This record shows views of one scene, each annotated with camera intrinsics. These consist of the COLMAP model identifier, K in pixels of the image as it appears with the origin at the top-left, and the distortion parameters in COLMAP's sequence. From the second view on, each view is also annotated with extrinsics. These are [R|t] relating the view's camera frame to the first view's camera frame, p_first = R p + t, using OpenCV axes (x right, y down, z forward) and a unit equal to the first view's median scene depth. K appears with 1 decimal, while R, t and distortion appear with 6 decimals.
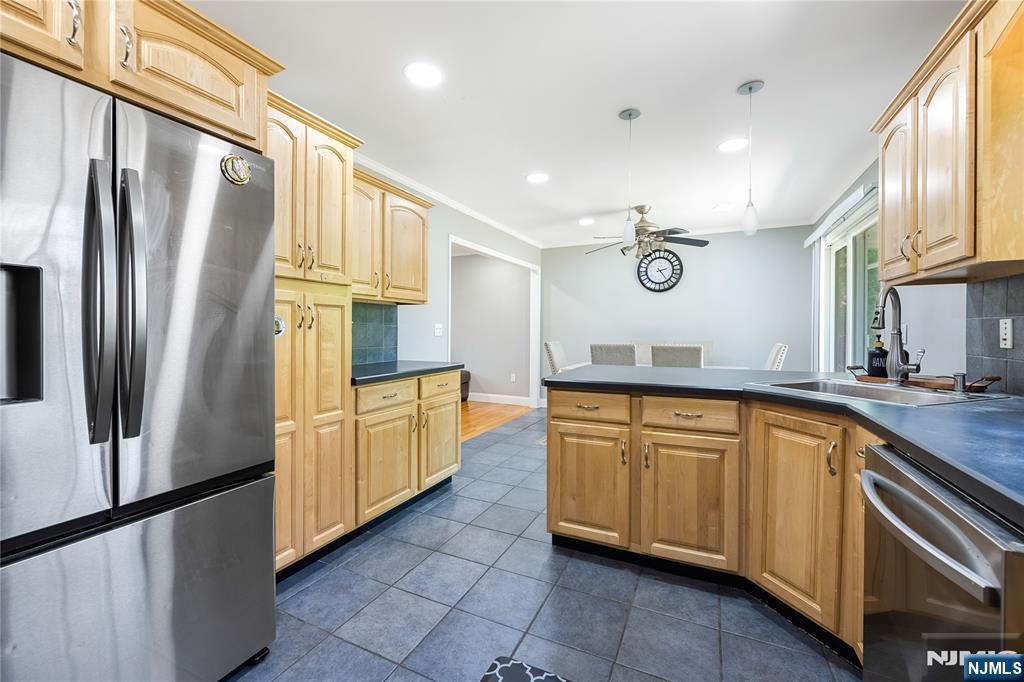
lens RADIAL K [[416.0, 0, 511.8], [0, 416.0, 335.9], [0, 0, 1]] dist [0.002874, 0.000461]
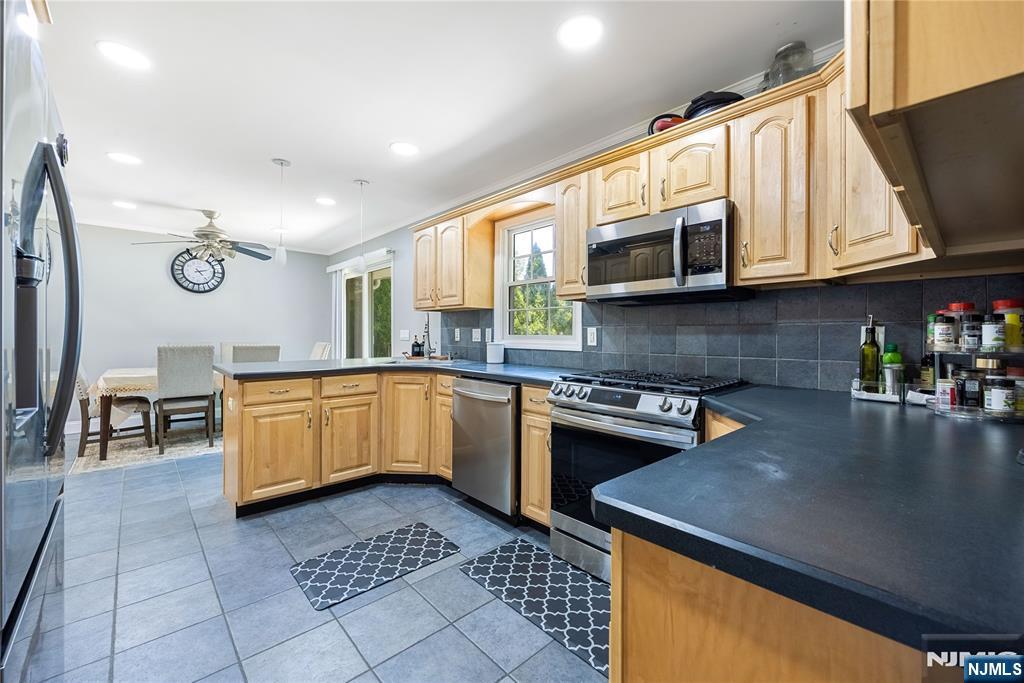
lens RADIAL K [[416.0, 0, 511.1], [0, 416.0, 335.9], [0, 0, 1]] dist [0.002874, 0.000461]
pose [[0.369883, -0.001988, 0.929076, -0.754007], [0.006024, 0.999982, -0.000258, 0.003392], [-0.929059, 0.005693, 0.369888, -0.144094]]
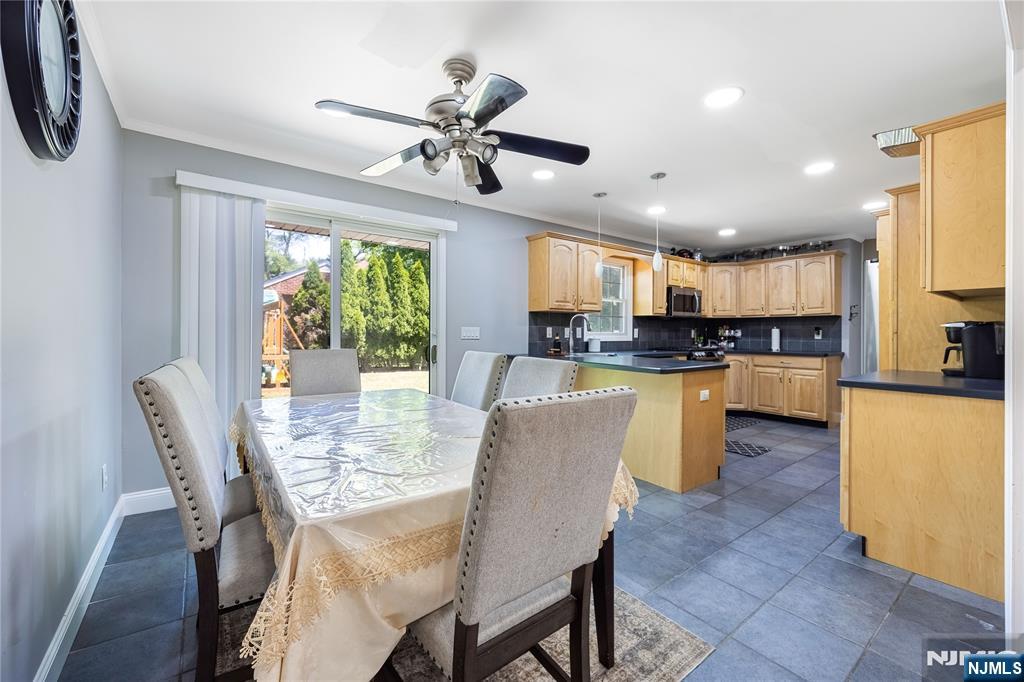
lens RADIAL K [[415.9, 0, 510.6], [0, 415.9, 334.6], [0, 0, 1]] dist [0.001407, 0.000062]
pose [[-0.889565, -0.001102, 0.456807, 0.105455], [0.004098, 0.999938, 0.010393, -0.016643], [-0.456789, 0.011117, -0.889505, 2.895001]]
